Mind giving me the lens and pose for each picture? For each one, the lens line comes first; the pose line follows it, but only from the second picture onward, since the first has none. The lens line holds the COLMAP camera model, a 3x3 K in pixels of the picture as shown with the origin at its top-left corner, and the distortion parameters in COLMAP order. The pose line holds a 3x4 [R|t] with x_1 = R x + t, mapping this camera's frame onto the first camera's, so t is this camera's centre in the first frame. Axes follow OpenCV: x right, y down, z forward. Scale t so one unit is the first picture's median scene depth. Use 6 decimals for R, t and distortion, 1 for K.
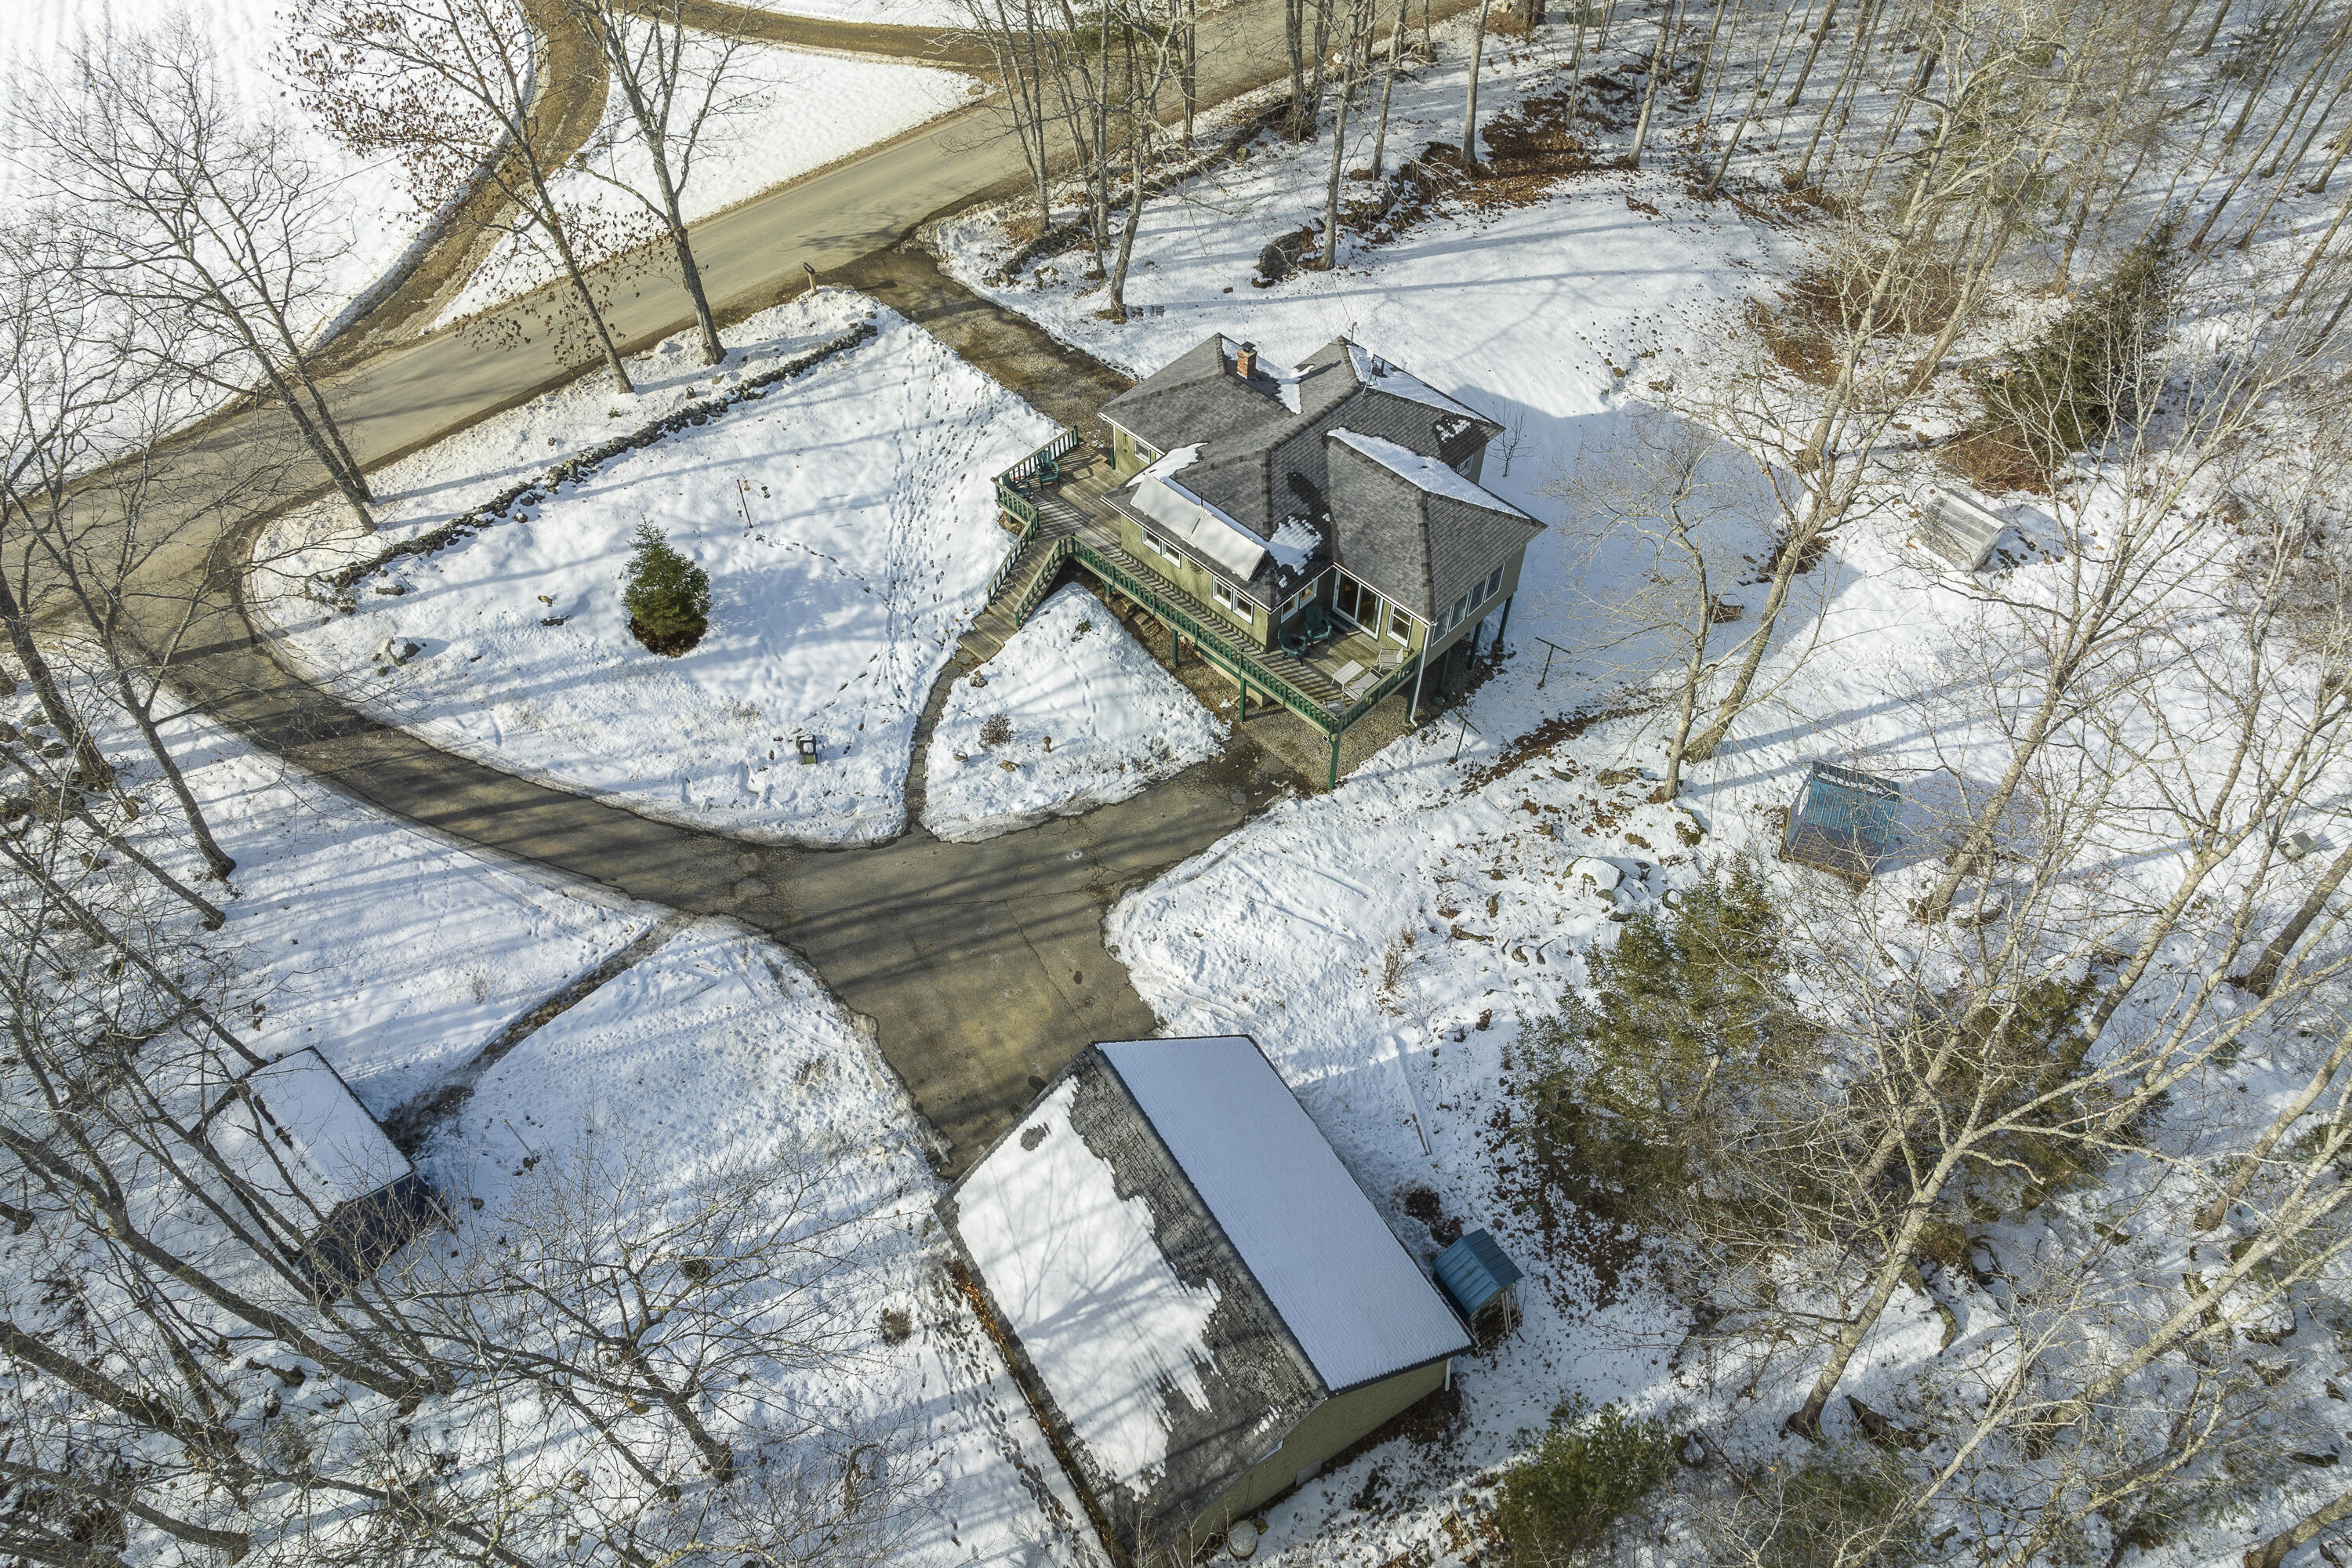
lens RADIAL K [[1537.5, 0, 1187.4], [0, 1537.5, 830.7], [0, 0, 1]] dist [0.003768, -0.001060]
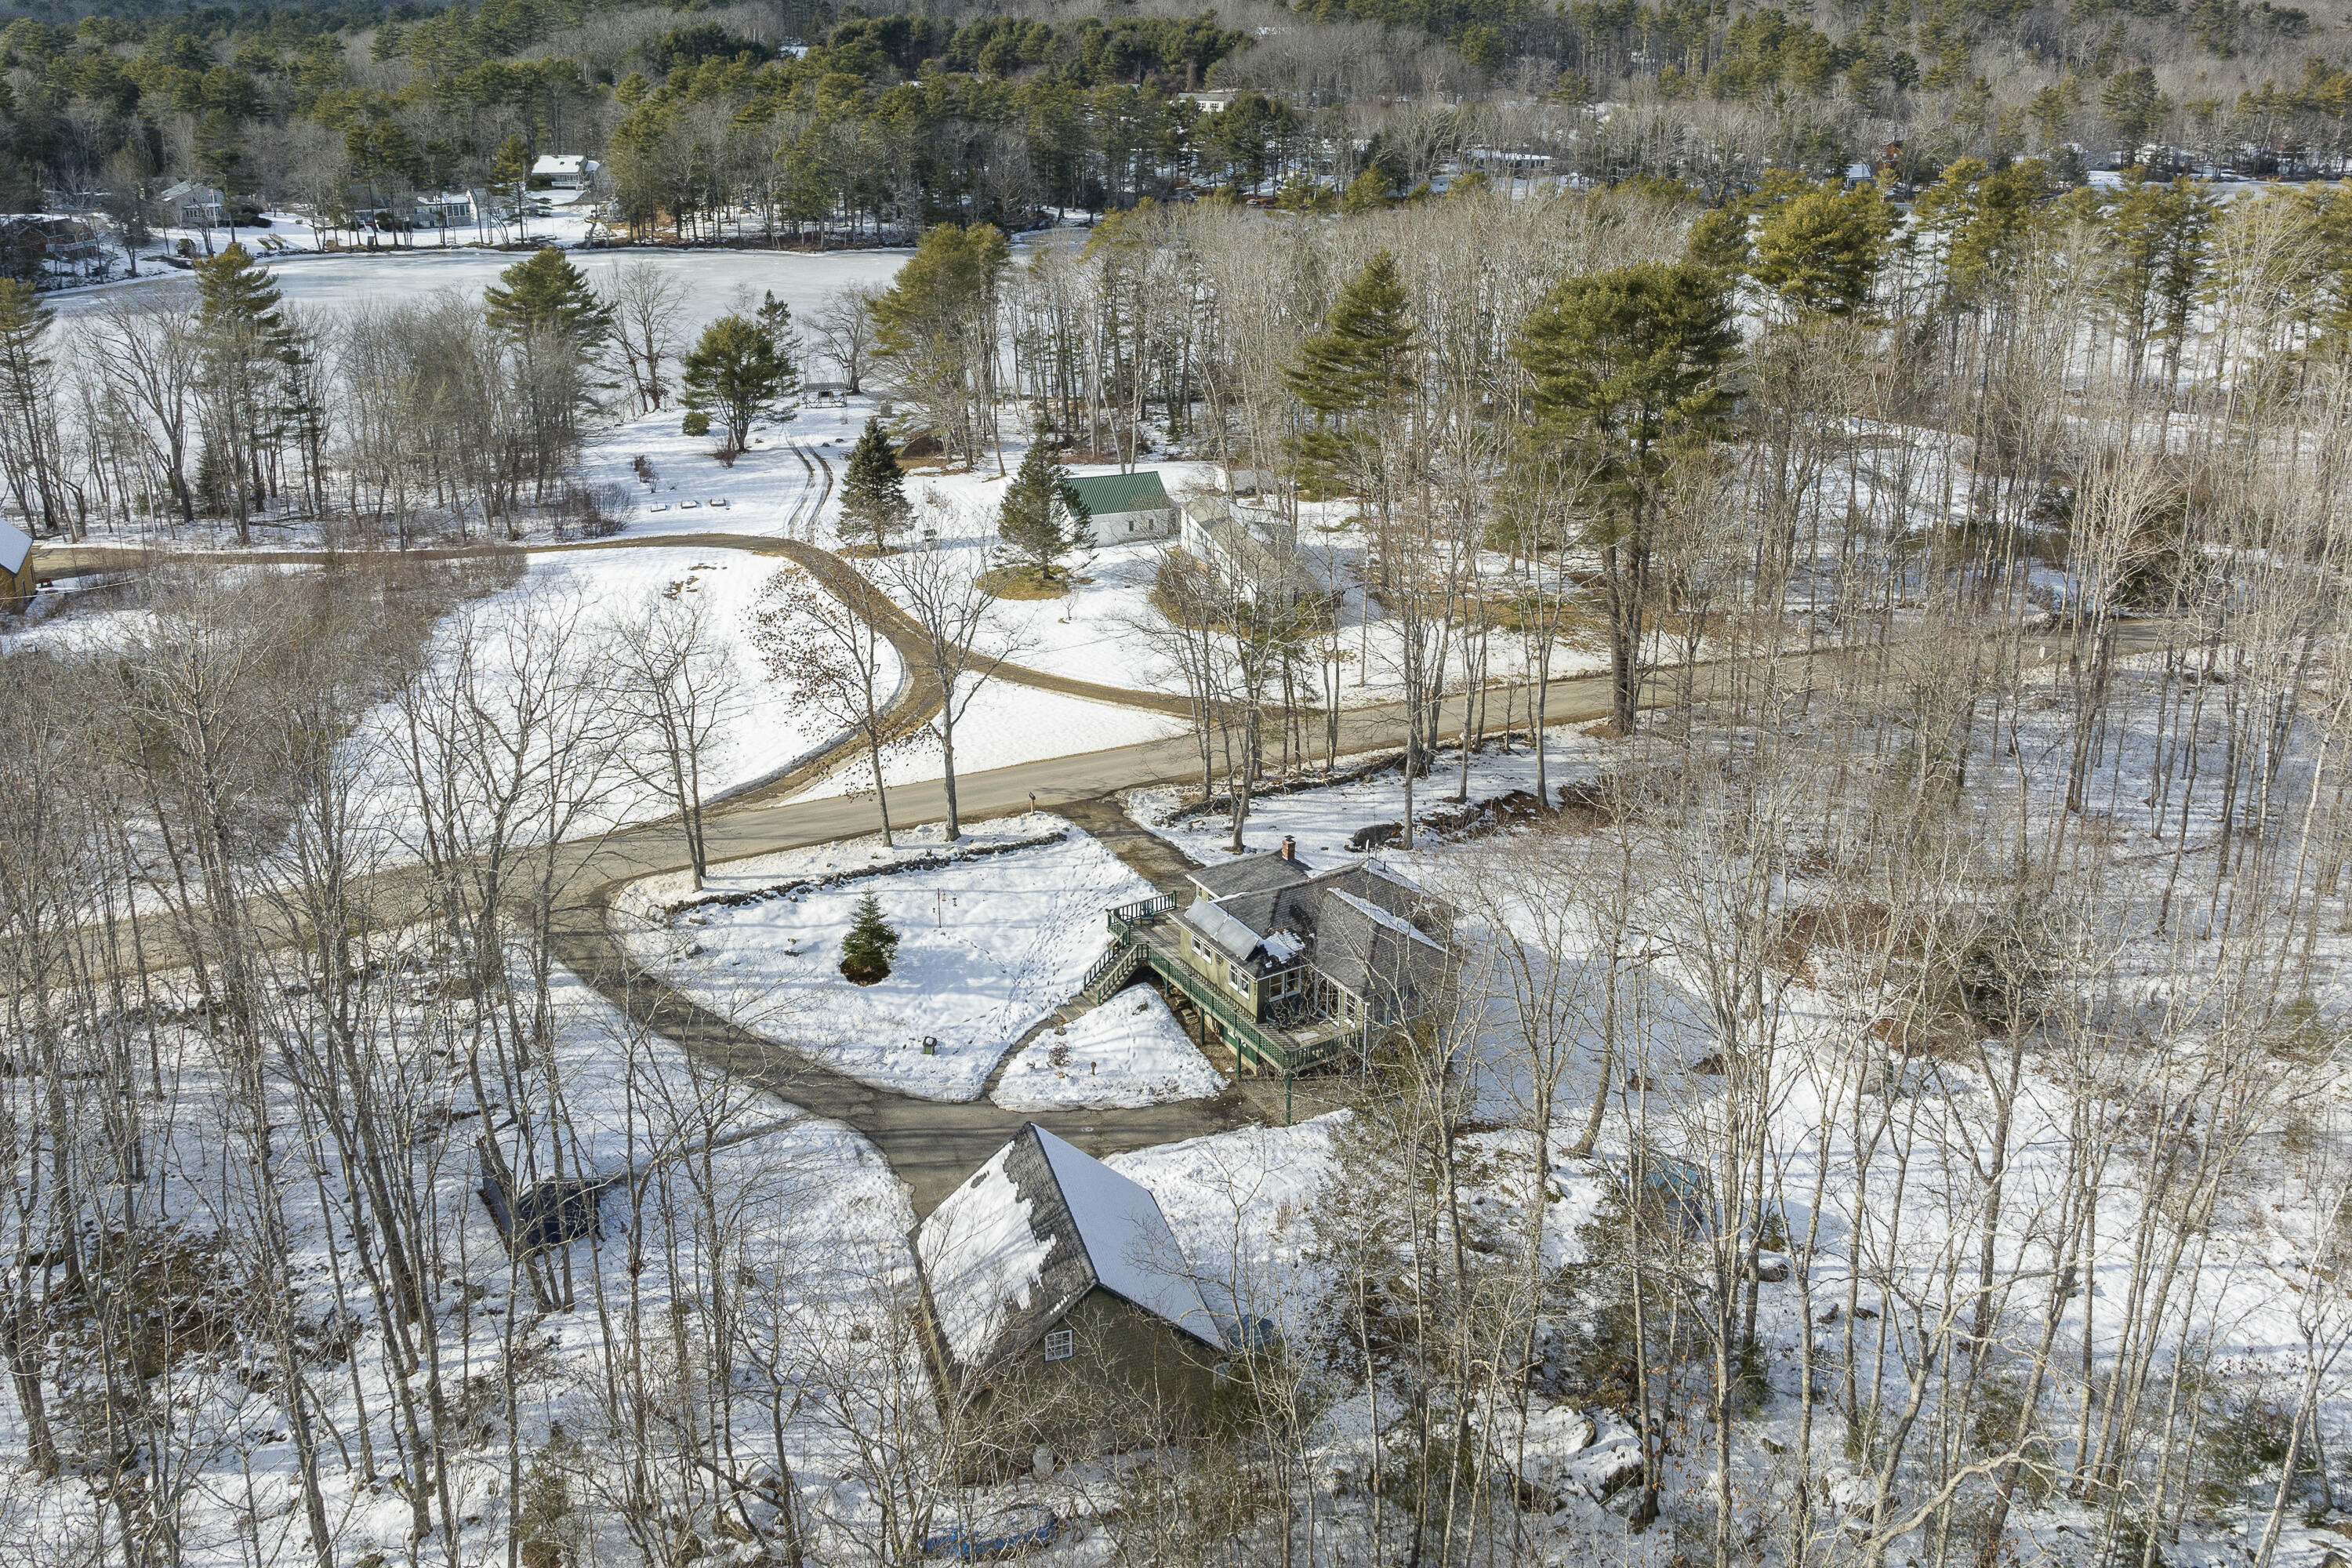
lens RADIAL K [[1761.1, 0, 1176.0], [0, 1761.1, 784.0], [0, 0, 1]] dist [-0.003297, -0.000893]
pose [[0.967577, 0.105468, -0.229503, 0.300921], [-0.206502, 0.853538, -0.478362, 0.443421], [0.145437, 0.510245, 0.847643, -0.435395]]
